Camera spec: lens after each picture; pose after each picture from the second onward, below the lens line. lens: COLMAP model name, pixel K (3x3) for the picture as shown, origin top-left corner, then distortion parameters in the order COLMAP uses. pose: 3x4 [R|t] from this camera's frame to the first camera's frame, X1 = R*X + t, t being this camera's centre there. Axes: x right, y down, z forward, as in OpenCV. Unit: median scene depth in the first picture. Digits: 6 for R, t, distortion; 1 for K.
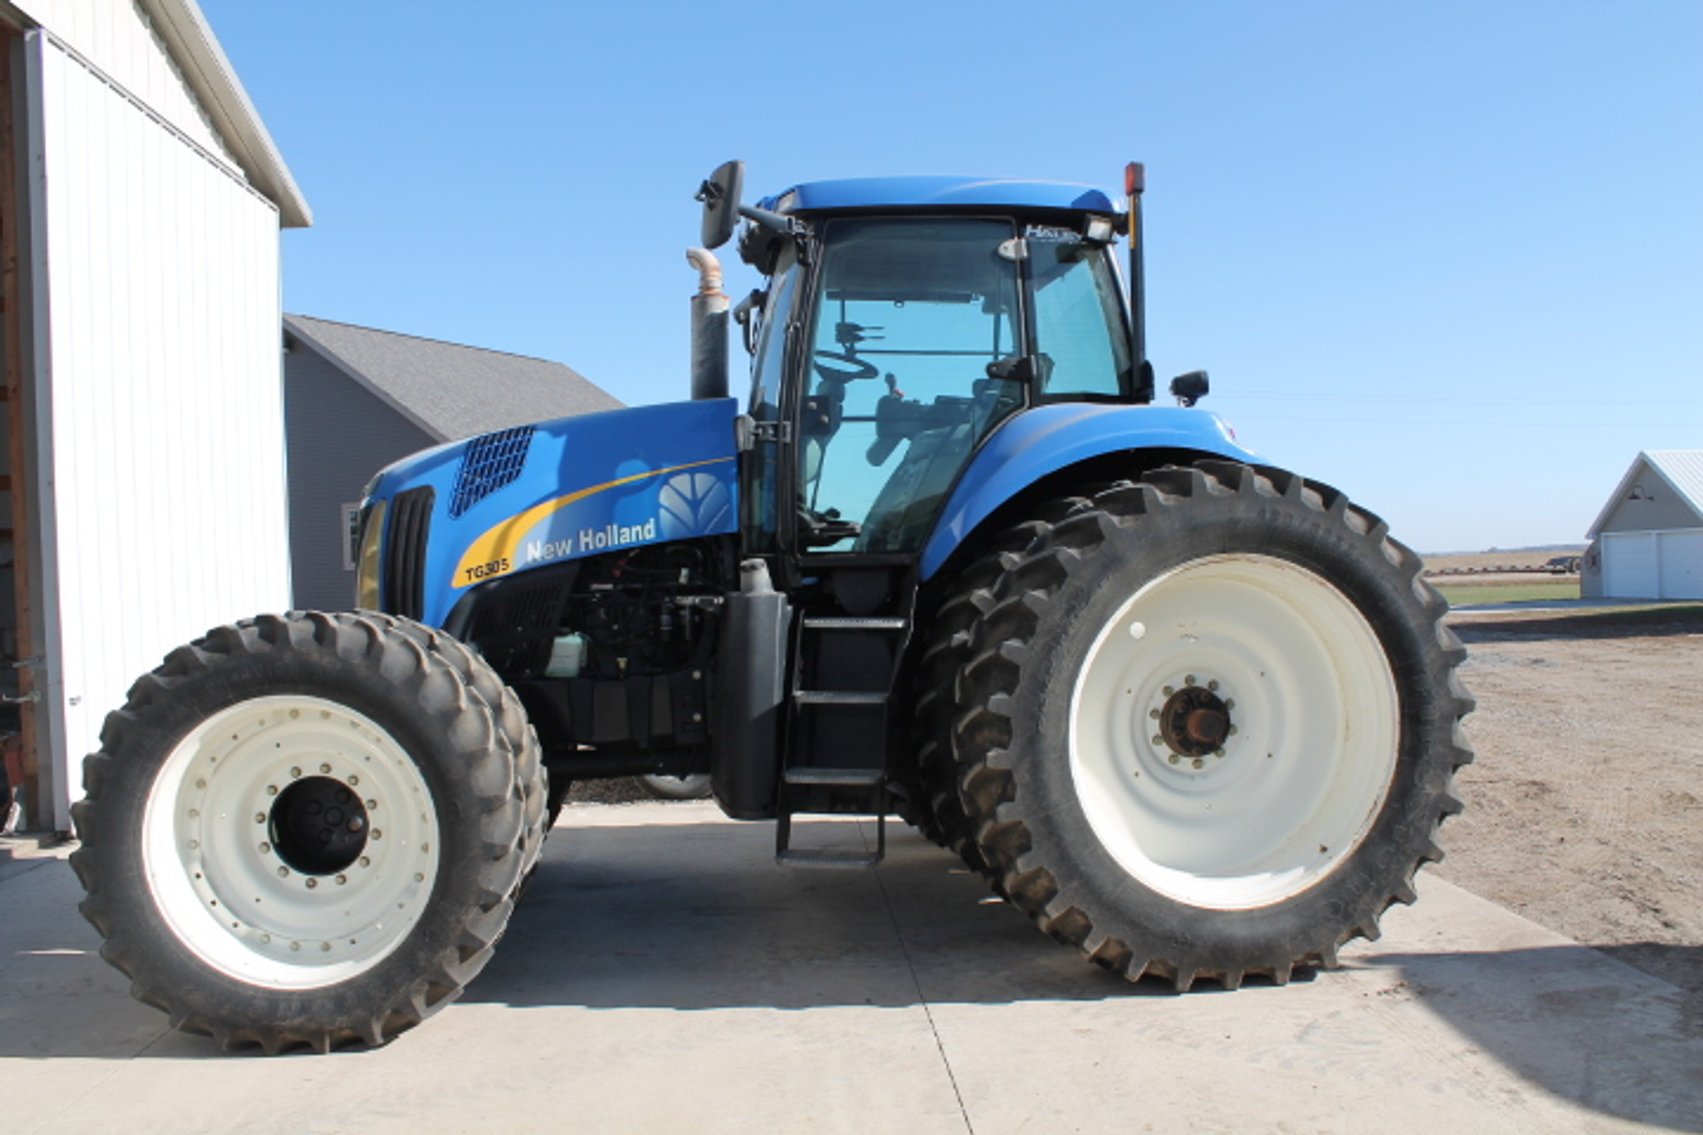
lens RADIAL K [[1427.6, 0, 863.5], [0, 1427.6, 565.8], [0, 0, 1]] dist [-0.152365, 0.121957]
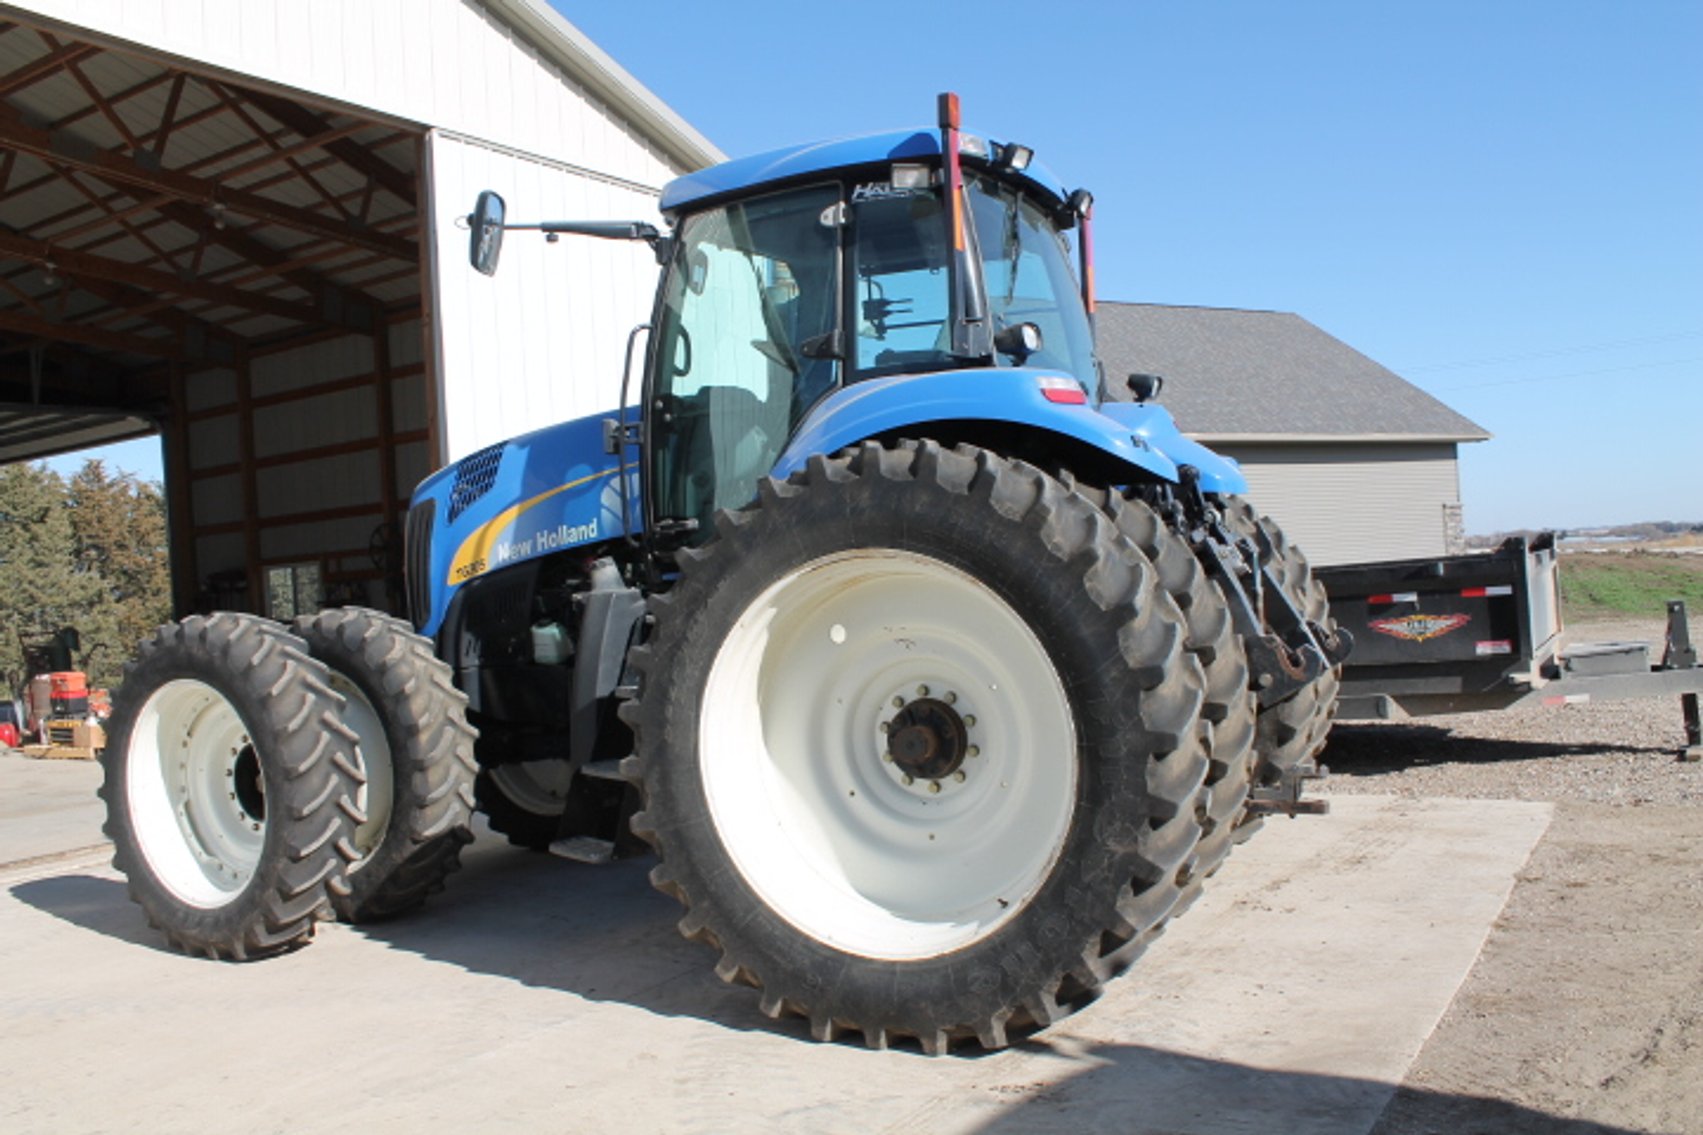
lens RADIAL K [[1427.6, 0, 844.2], [0, 1427.6, 567.2], [0, 0, 1]] dist [-0.152365, 0.121957]
pose [[0.815586, -0.013968, -0.578467, 0.735865], [0.033800, 0.999152, 0.023528, -0.018038], [0.577648, -0.038741, 0.815366, 0.276192]]
